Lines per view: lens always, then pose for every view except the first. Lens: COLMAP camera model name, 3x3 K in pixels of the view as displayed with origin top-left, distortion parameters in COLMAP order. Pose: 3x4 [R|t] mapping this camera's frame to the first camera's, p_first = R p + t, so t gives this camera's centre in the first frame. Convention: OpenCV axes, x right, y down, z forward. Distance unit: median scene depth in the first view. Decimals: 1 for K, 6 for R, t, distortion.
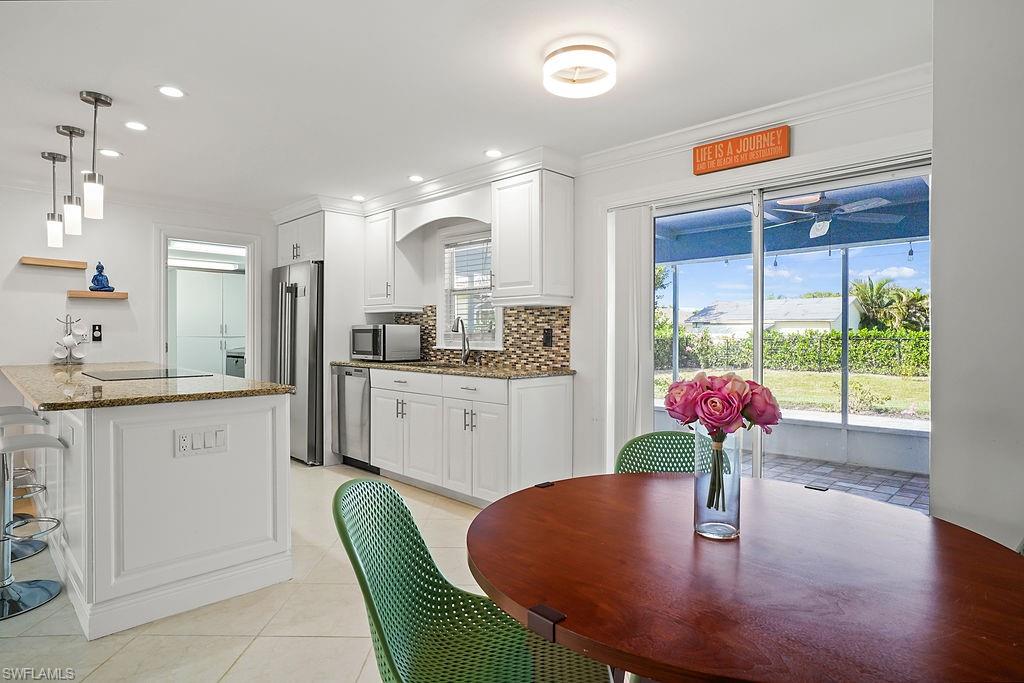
lens RADIAL K [[584.6, 0, 512.0], [0, 584.6, 341.5], [0, 0, 1]] dist [-0.005790, 0.000728]
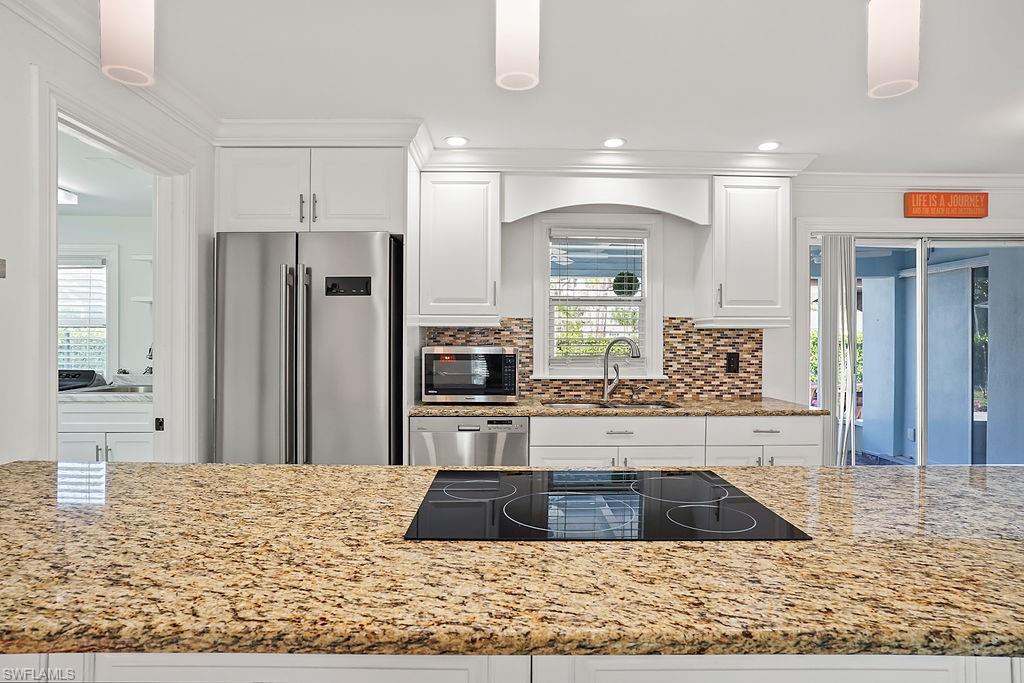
lens RADIAL K [[584.6, 0, 512.0], [0, 584.6, 341.5], [0, 0, 1]] dist [-0.005790, 0.000728]
pose [[0.677434, -0.001615, 0.735581, -0.799718], [0.006629, 0.999970, -0.003909, -0.036696], [-0.735553, 0.007524, 0.677425, 0.629028]]
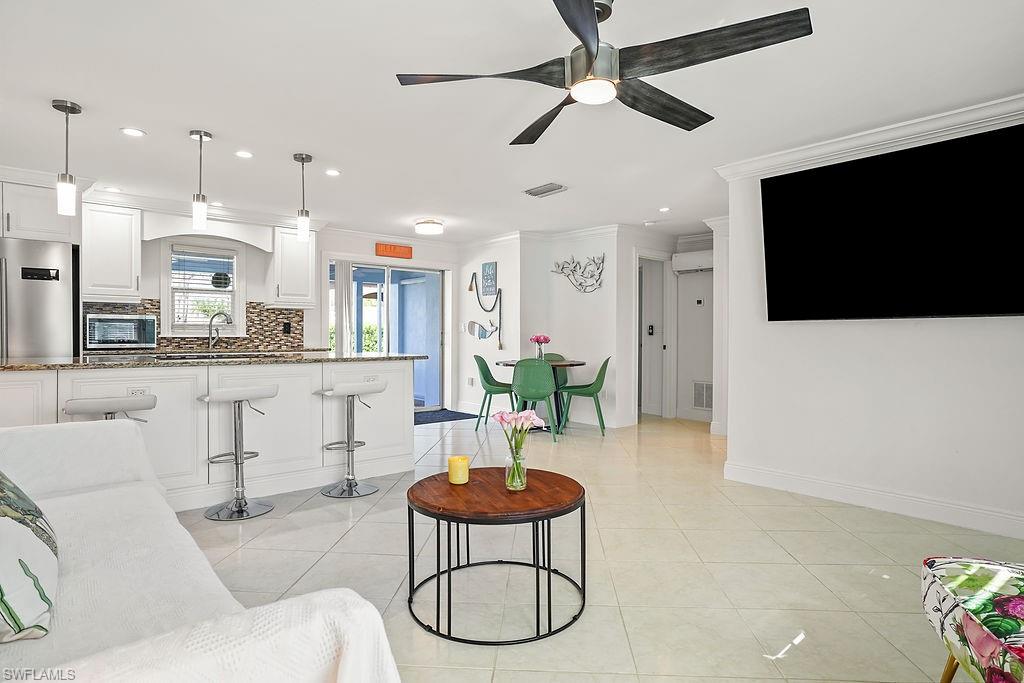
lens RADIAL K [[584.6, 0, 512.0], [0, 584.6, 341.5], [0, 0, 1]] dist [-0.005790, 0.000728]
pose [[0.055894, -0.012125, 0.998363, -1.469703], [0.009969, 0.999883, 0.011585, 0.017164], [-0.998387, 0.009306, 0.056008, 0.286208]]
